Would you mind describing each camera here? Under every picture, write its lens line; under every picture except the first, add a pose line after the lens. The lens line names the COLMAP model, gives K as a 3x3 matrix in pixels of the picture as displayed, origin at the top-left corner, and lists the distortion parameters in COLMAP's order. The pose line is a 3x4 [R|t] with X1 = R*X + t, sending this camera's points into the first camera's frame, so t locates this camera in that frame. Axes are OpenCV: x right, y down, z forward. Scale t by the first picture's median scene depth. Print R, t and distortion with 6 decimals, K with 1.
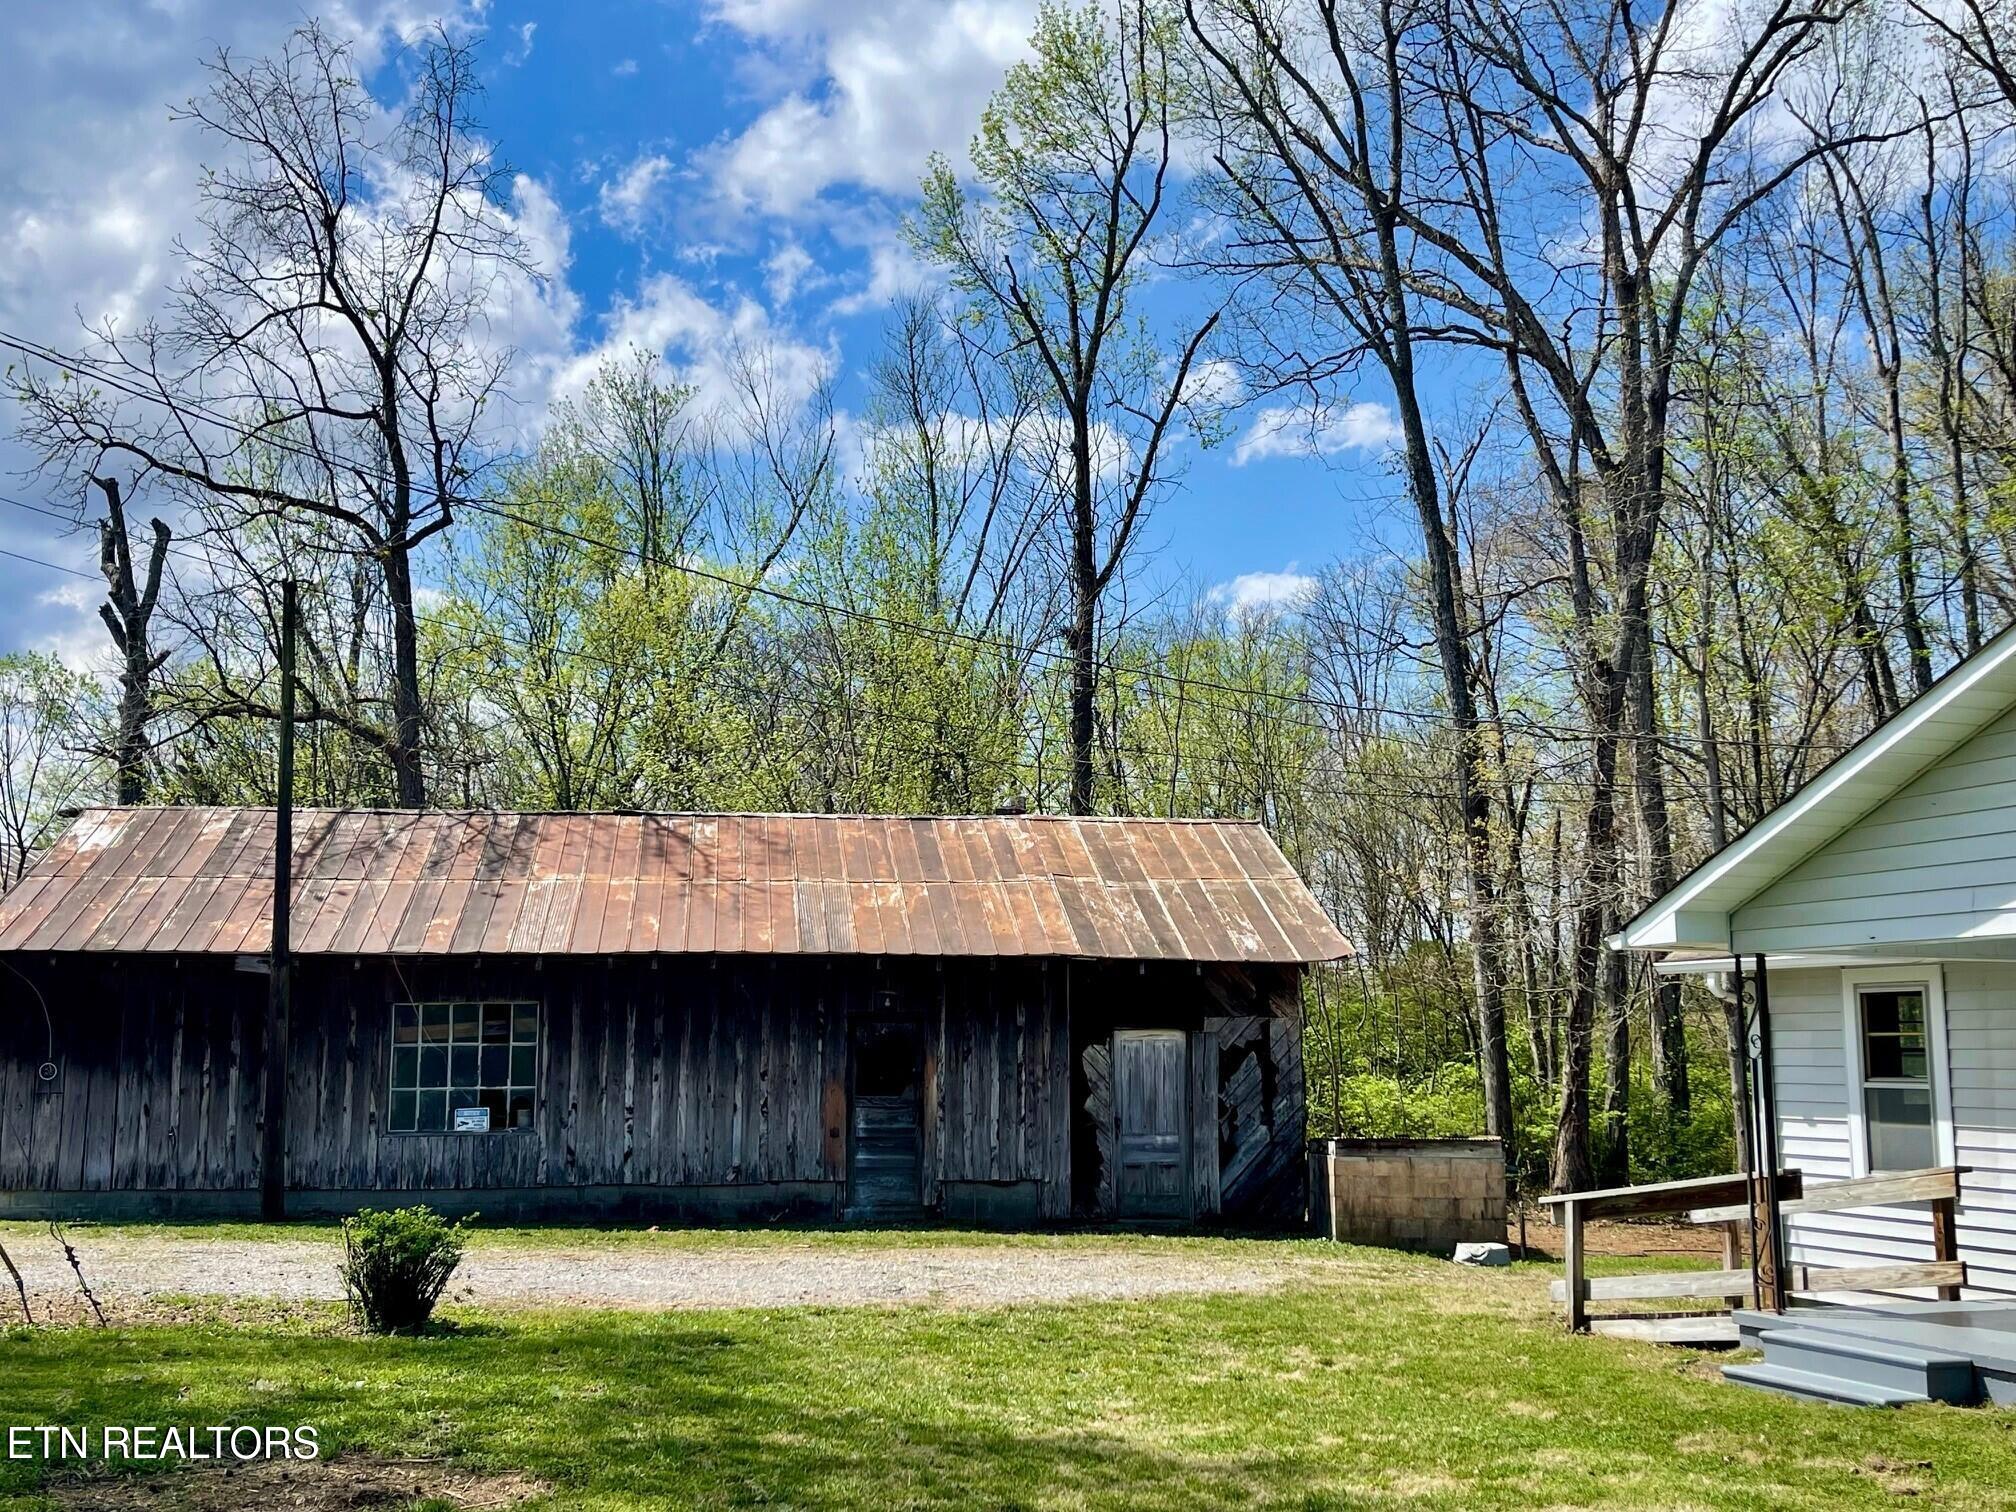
lens RADIAL K [[2144.6, 0, 1009.5], [0, 2144.6, 778.0], [0, 0, 1]] dist [0.095287, -0.114392]
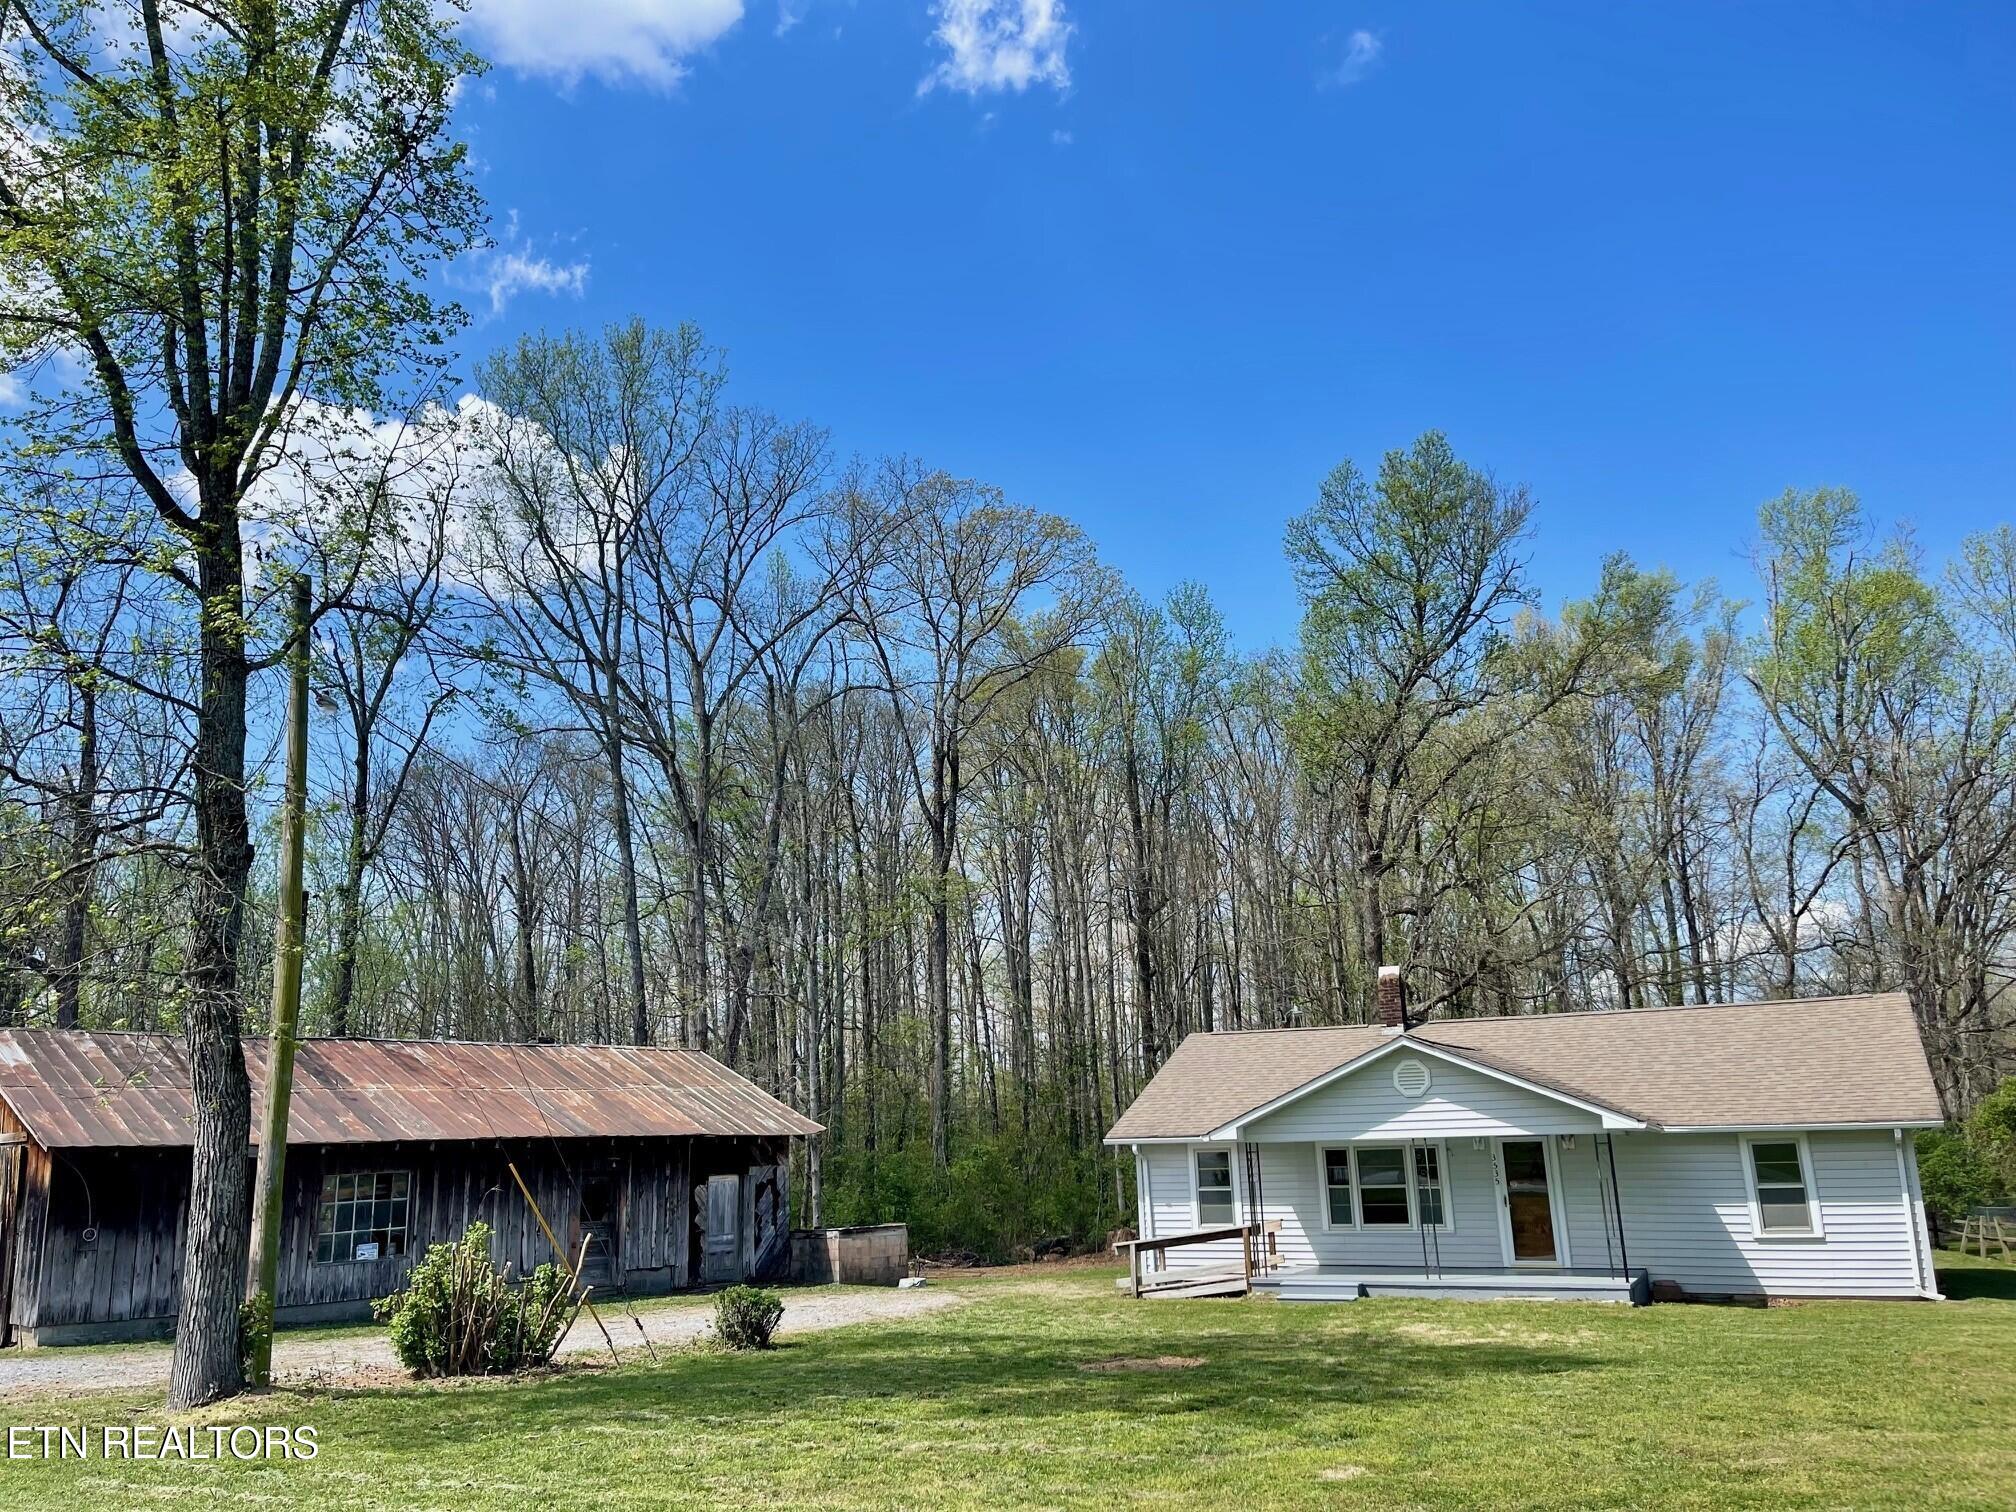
lens RADIAL K [[1528.9, 0, 998.8], [0, 1528.9, 768.2], [0, 0, 1]] dist [0.068094, -0.068797]
pose [[0.742897, 0.138787, 0.654860, -0.704206], [-0.056574, 0.987789, -0.145165, -0.049170], [-0.667010, 0.070795, 0.741677, -0.148911]]
